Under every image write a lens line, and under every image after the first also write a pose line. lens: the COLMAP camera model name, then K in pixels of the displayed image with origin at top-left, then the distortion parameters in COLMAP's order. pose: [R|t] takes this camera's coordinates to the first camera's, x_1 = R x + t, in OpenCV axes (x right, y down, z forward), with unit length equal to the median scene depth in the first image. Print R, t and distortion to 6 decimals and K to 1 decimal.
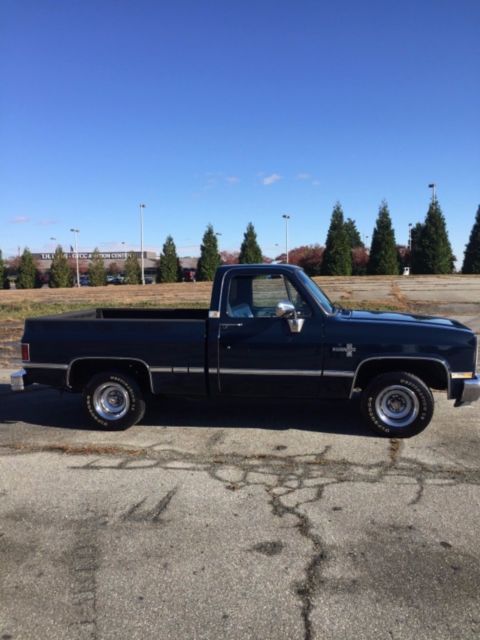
lens RADIAL K [[547.2, 0, 242.1], [0, 547.2, 323.3], [0, 0, 1]] dist [0.068345, -0.100472]
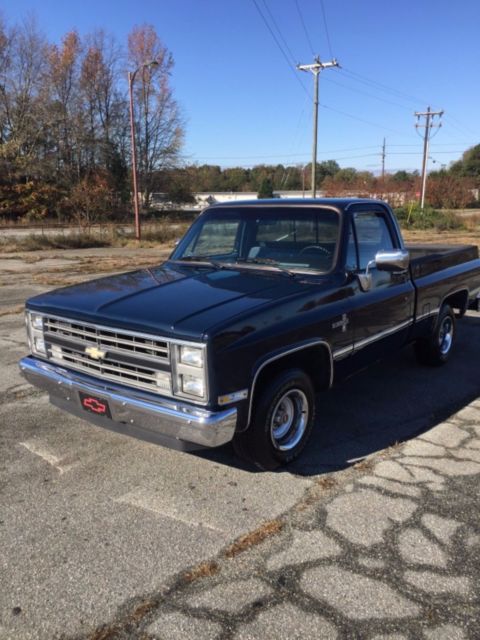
lens RADIAL K [[547.2, 0, 238.1], [0, 547.2, 319.9], [0, 0, 1]] dist [0.068345, -0.100472]
pose [[-0.485233, 0.202179, -0.850690, 0.411264], [-0.058288, 0.963257, 0.262180, -0.076166], [0.872440, 0.176803, -0.455619, 0.704051]]
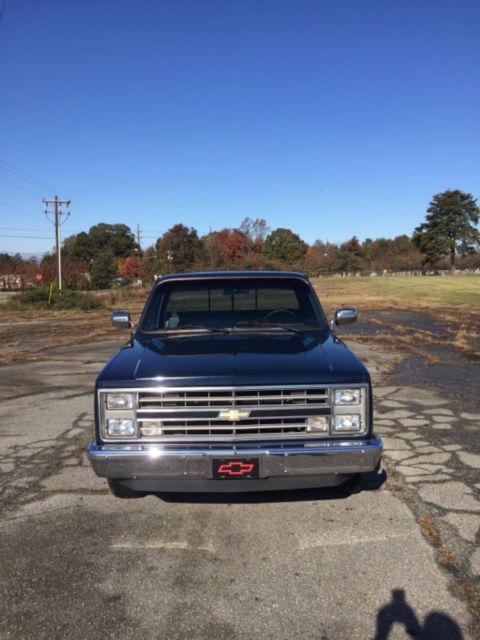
lens RADIAL K [[547.2, 0, 240.6], [0, 547.2, 321.9], [0, 0, 1]] dist [0.068345, -0.100472]
pose [[0.181444, 0.087732, -0.979480, 0.489350], [-0.070358, 0.994618, 0.076054, -0.051408], [0.980881, 0.055115, 0.186640, 0.454978]]
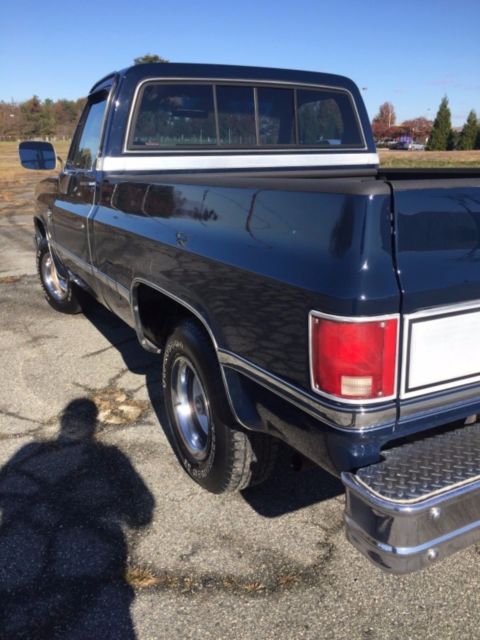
lens RADIAL K [[547.2, 0, 241.3], [0, 547.2, 319.7], [0, 0, 1]] dist [0.068345, -0.100472]
pose [[0.679327, 0.237678, -0.694279, 0.655315], [-0.074235, 0.963501, 0.257207, 0.033349], [0.730071, -0.123187, 0.672176, -0.310196]]
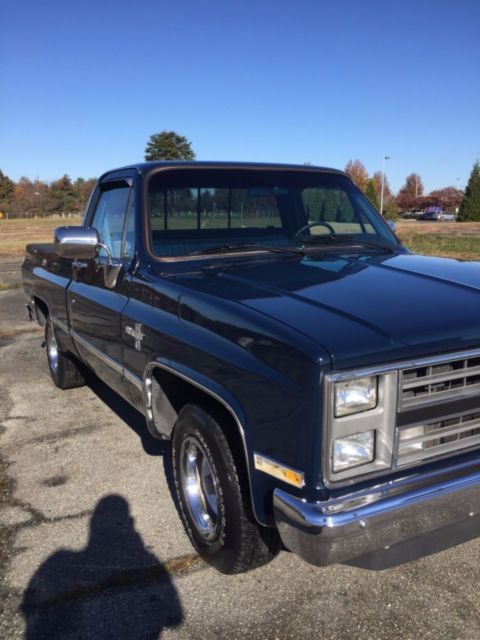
lens RADIAL K [[547.2, 0, 244.2], [0, 547.2, 325.4], [0, 0, 1]] dist [0.068345, -0.100472]
pose [[0.641573, 0.153092, -0.751629, 0.267744], [-0.060787, 0.986947, 0.149134, -0.015999], [0.764649, -0.049991, 0.642505, 0.341269]]
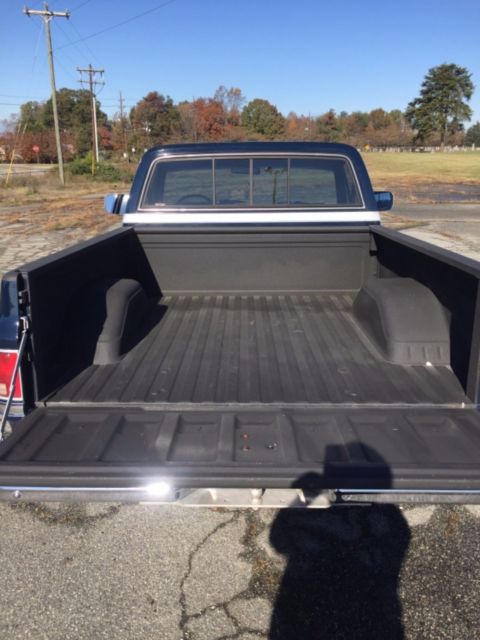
lens RADIAL K [[547.2, 0, 242.4], [0, 547.2, 319.4], [0, 0, 1]] dist [0.068345, -0.100472]
pose [[0.253937, 0.291910, -0.922120, 0.772972], [-0.083442, 0.956428, 0.279792, -0.005557], [0.963615, 0.005894, 0.267230, -0.205216]]
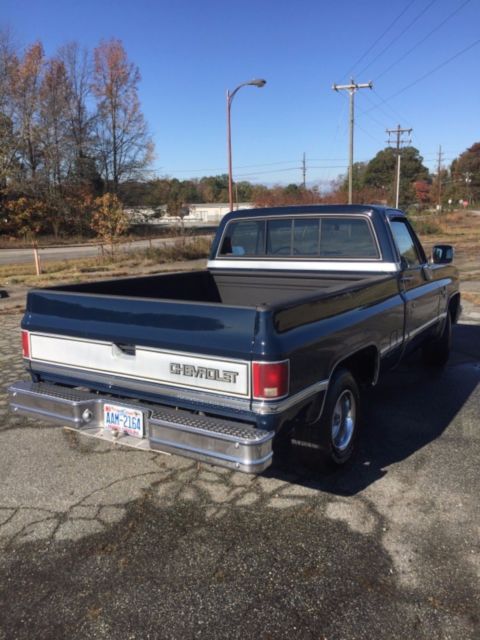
lens RADIAL K [[547.2, 0, 240.1], [0, 547.2, 321.2], [0, 0, 1]] dist [0.068345, -0.100472]
pose [[-0.291959, 0.208259, -0.933482, 0.851602], [-0.044761, 0.971961, 0.230844, -0.024086], [0.955383, 0.109181, -0.274451, -0.034247]]
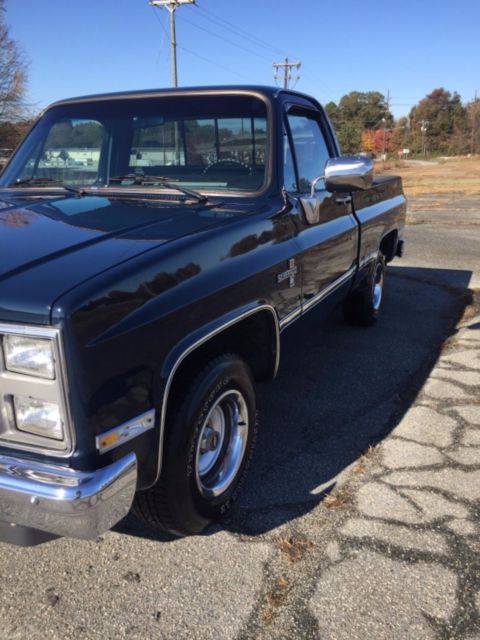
lens RADIAL K [[547.2, 0, 233.8], [0, 547.2, 324.6], [0, 0, 1]] dist [0.068345, -0.100472]
pose [[-0.265457, 0.293780, -0.918273, 0.302340], [-0.068522, 0.944287, 0.321911, -0.038851], [0.961685, 0.148375, -0.230538, 0.639903]]
